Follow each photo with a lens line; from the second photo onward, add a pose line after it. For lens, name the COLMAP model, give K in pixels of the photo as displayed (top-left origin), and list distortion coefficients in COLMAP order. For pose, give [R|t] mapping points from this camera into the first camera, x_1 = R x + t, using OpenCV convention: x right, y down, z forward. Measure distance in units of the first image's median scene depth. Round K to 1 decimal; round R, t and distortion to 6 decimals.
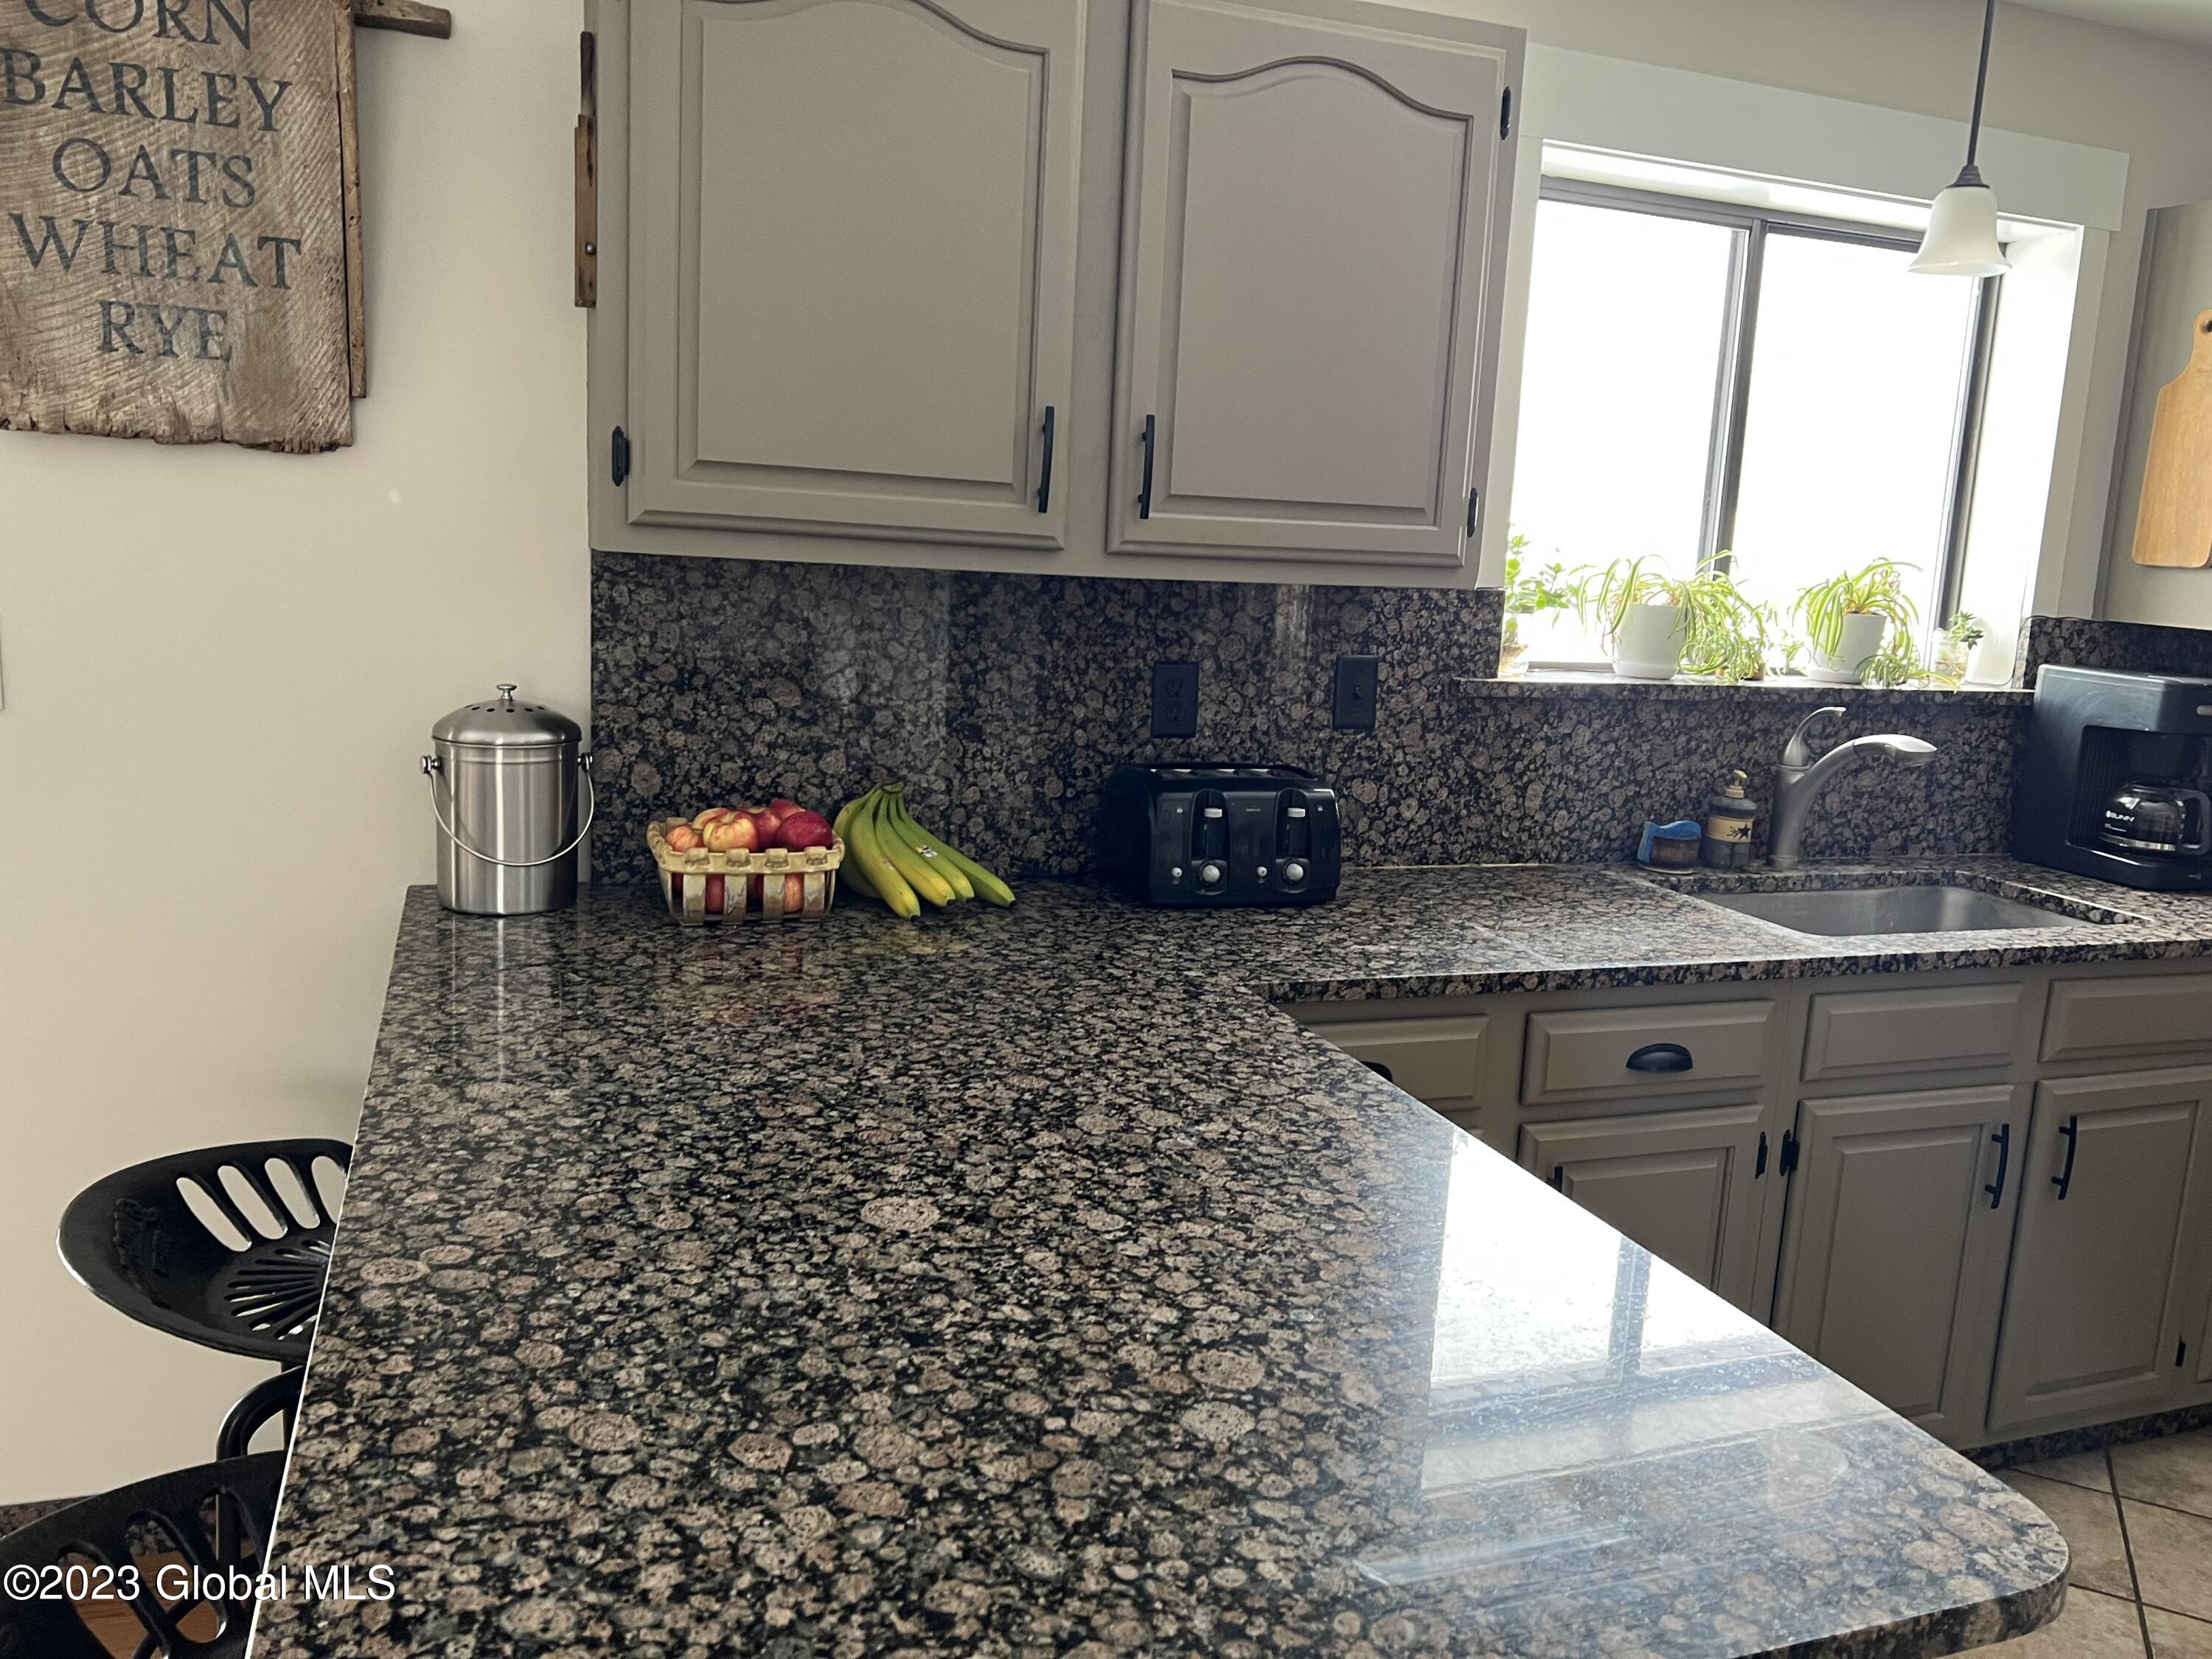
lens RADIAL K [[1651.1, 0, 1119.2], [0, 1651.1, 814.2], [0, 0, 1]] dist [0.027921, -0.013148]
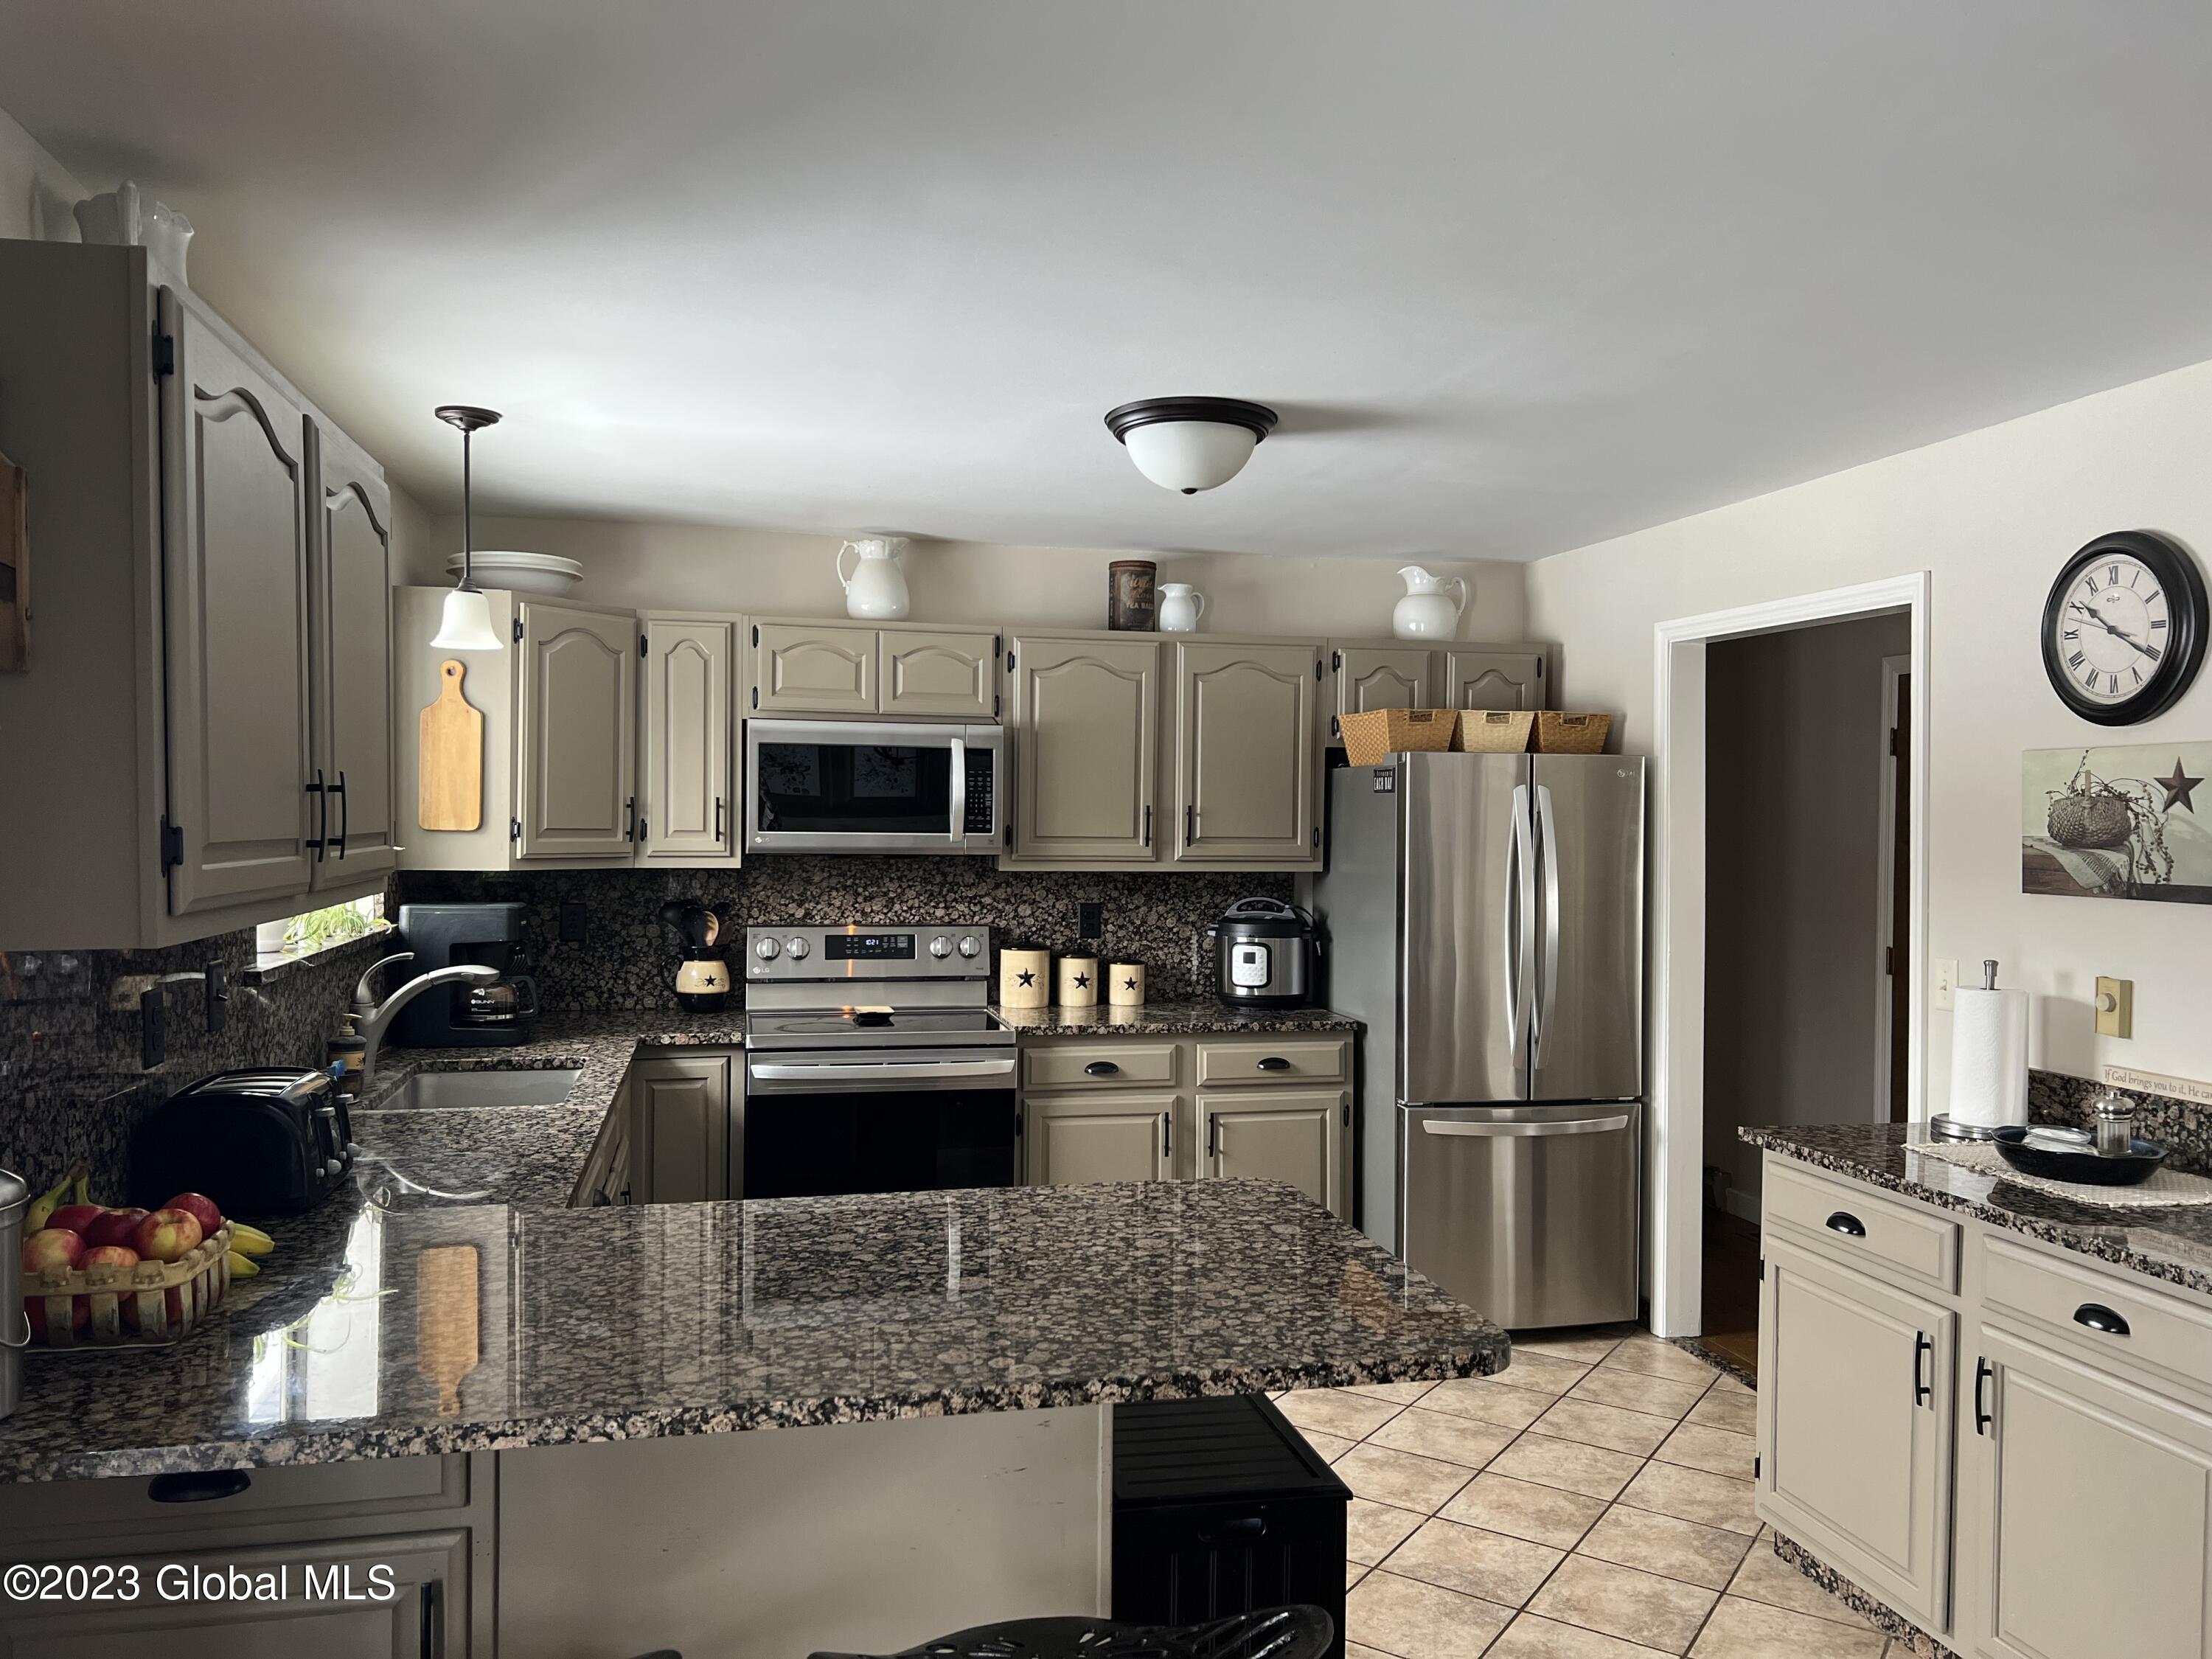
lens RADIAL K [[1651.1, 0, 1117.0], [0, 1651.1, 834.3], [0, 0, 1]] dist [0.027921, -0.013148]
pose [[0.143989, -0.068399, 0.987213, -1.891622], [0.173434, 0.983912, 0.042874, -0.279534], [-0.974263, 0.165043, 0.153535, 0.551570]]
